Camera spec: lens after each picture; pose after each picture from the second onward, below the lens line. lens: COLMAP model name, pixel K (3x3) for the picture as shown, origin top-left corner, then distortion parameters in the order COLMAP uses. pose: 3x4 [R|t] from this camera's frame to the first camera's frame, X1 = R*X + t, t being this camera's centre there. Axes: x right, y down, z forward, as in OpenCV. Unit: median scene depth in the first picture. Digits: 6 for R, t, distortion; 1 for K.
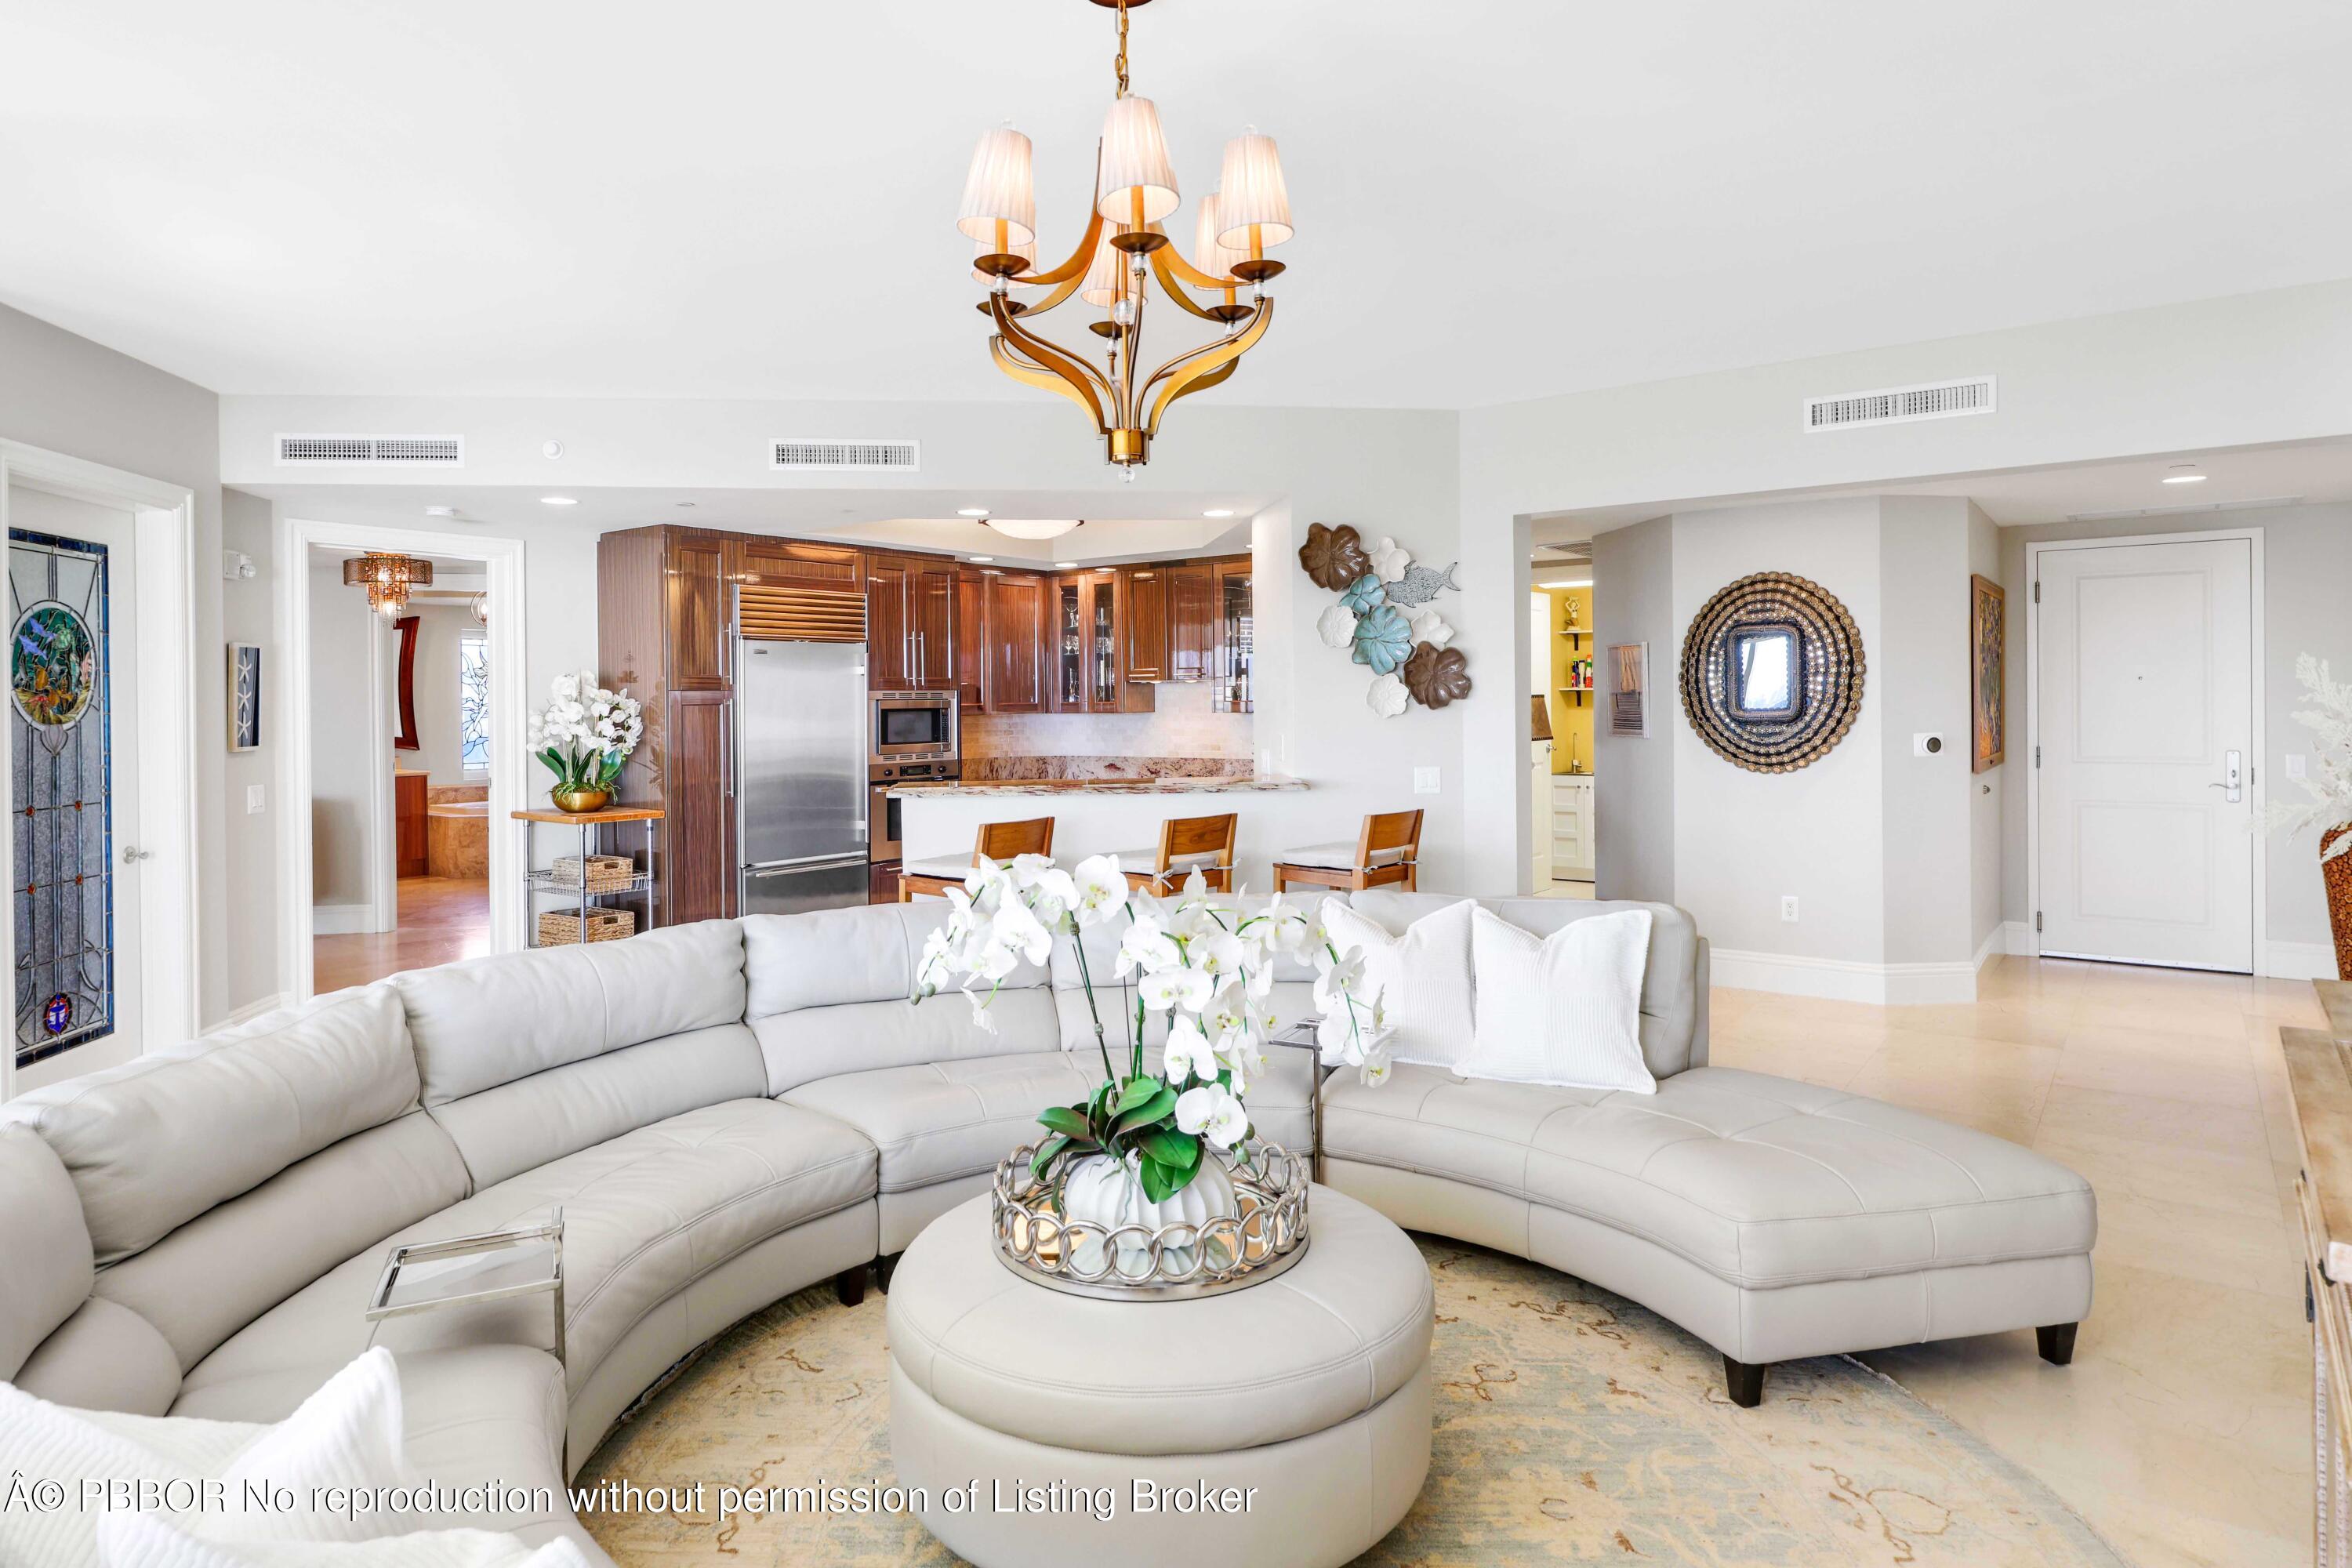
lens RADIAL K [[1307.5, 0, 1175.0], [0, 1307.5, 722.4], [0, 0, 1]] dist [-0.002884, -0.000592]
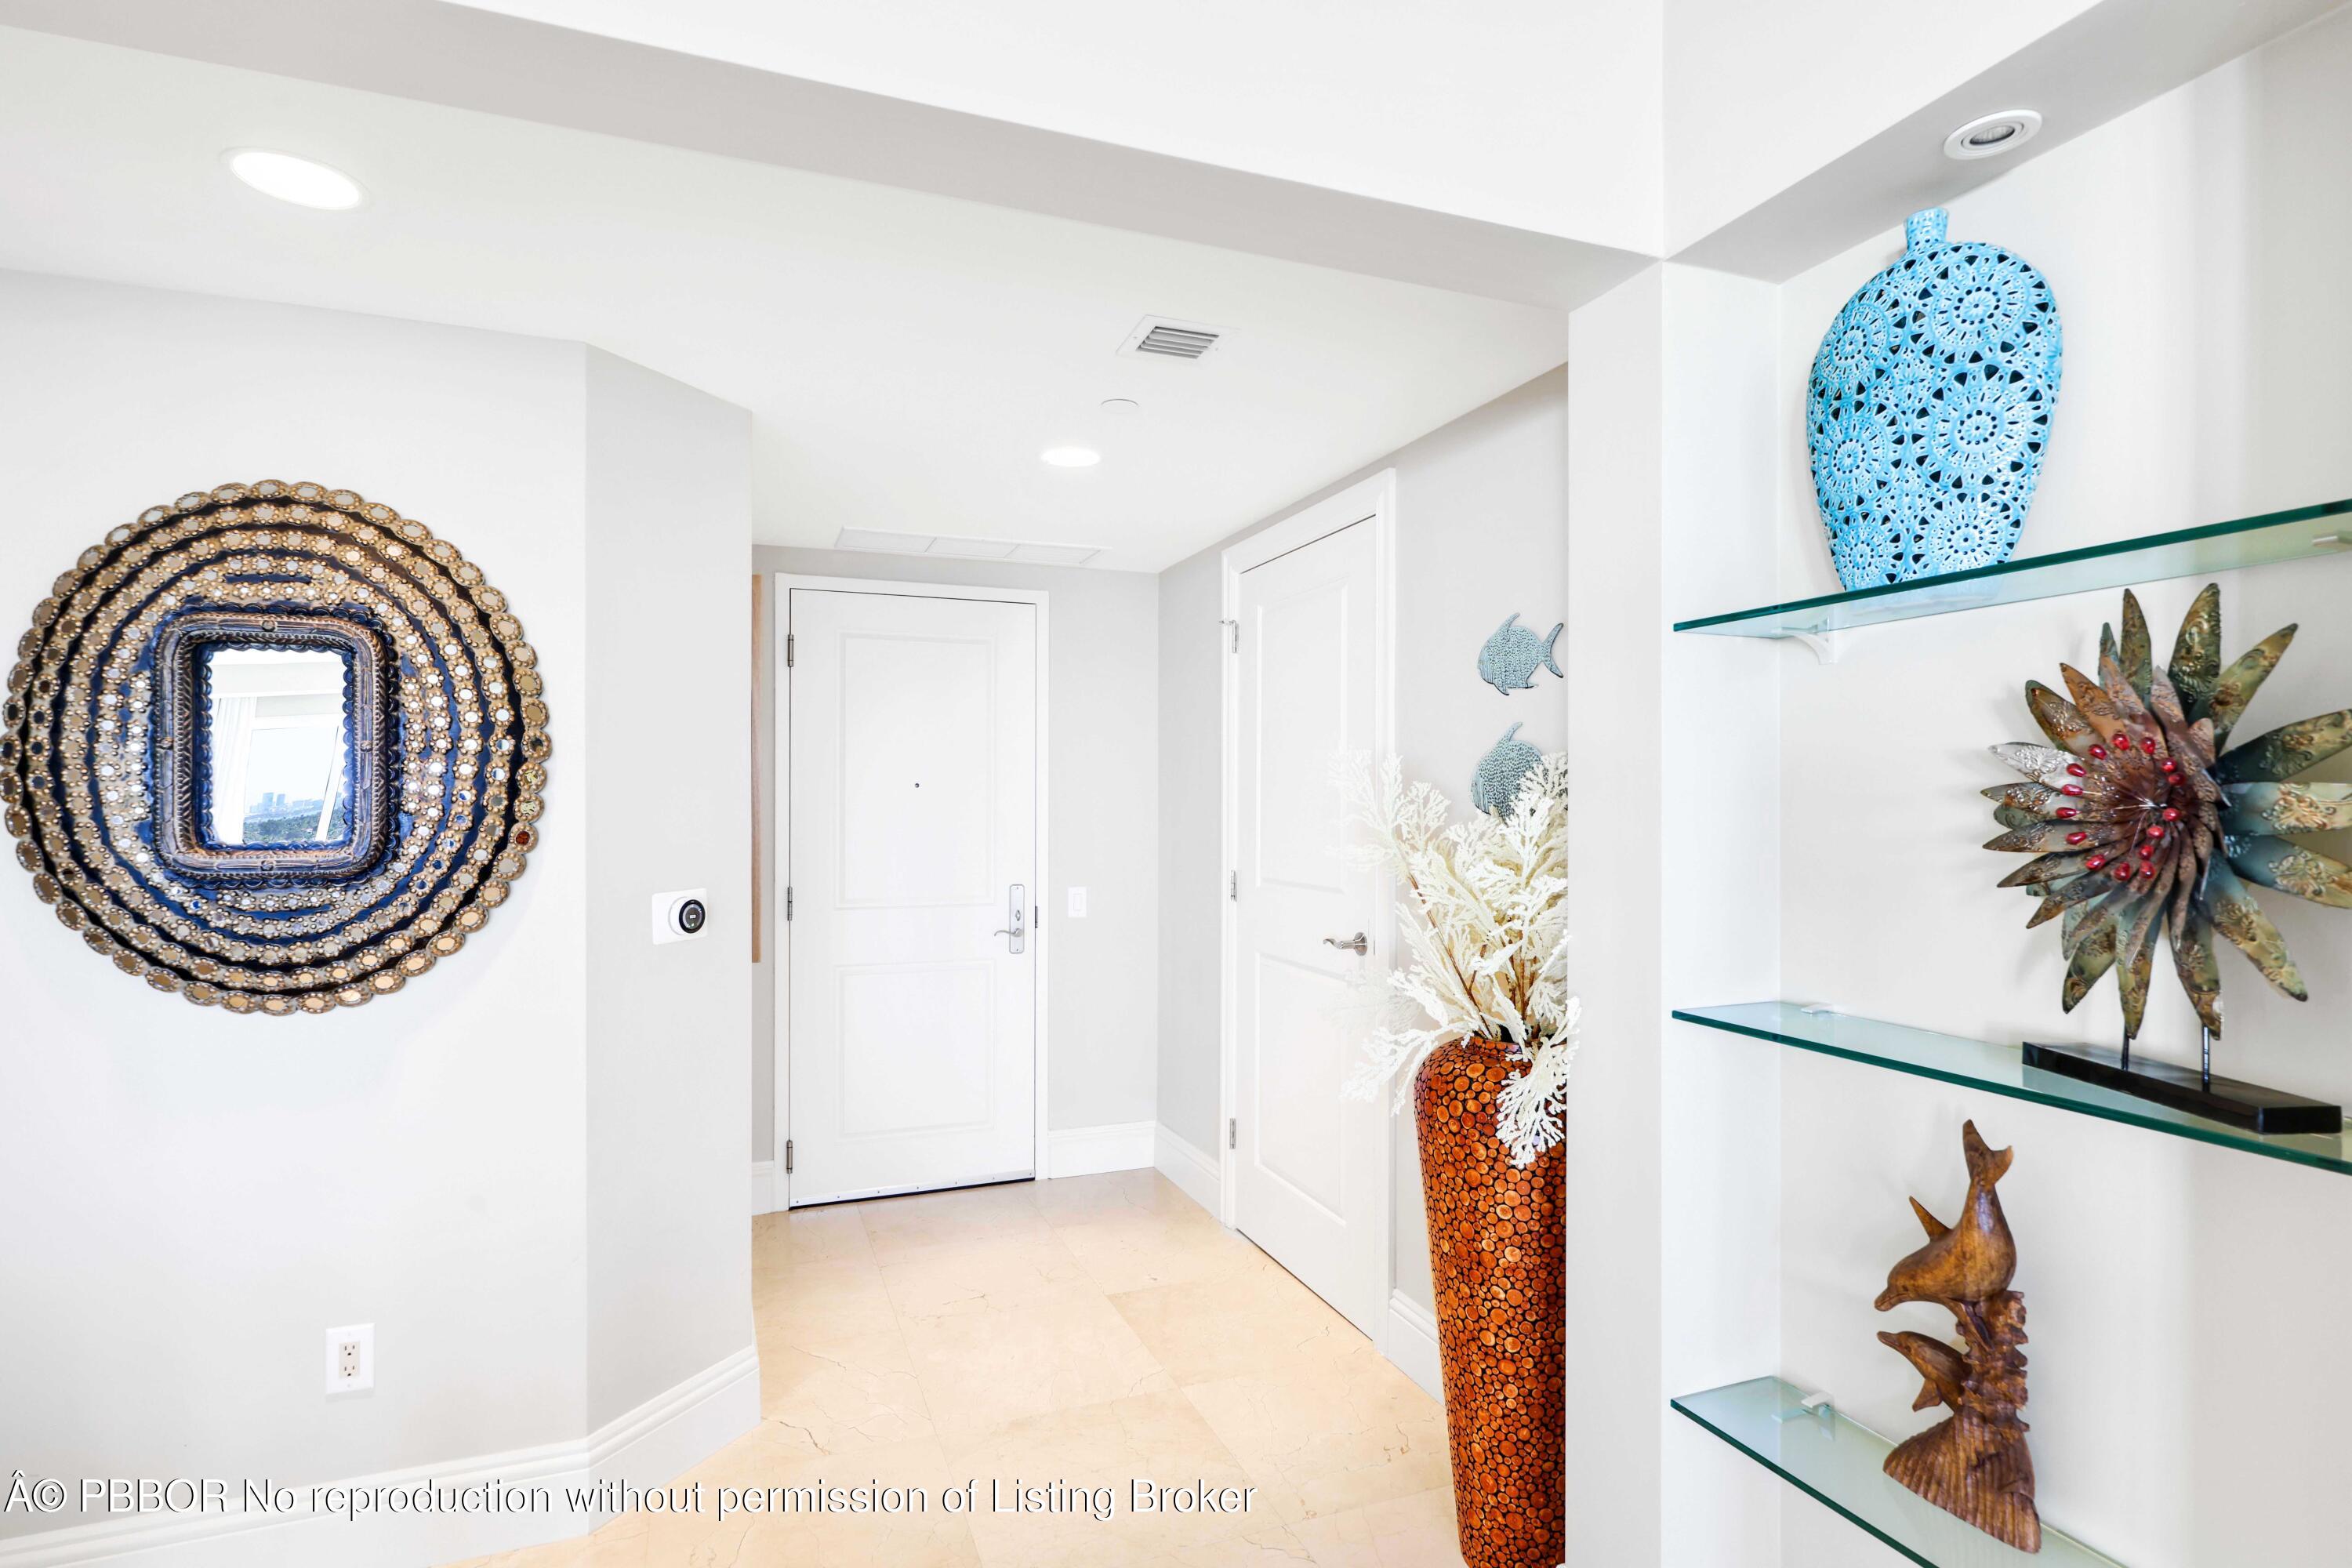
lens RADIAL K [[1214.7, 0, 1171.1], [0, 1214.7, 789.7], [0, 0, 1]] dist [0.002858, 0.000674]
pose [[0.540945, 0.018584, 0.840853, 0.299024], [0.007921, 0.999599, -0.027188, -0.014280], [-0.841021, 0.021368, 0.540581, 0.602973]]
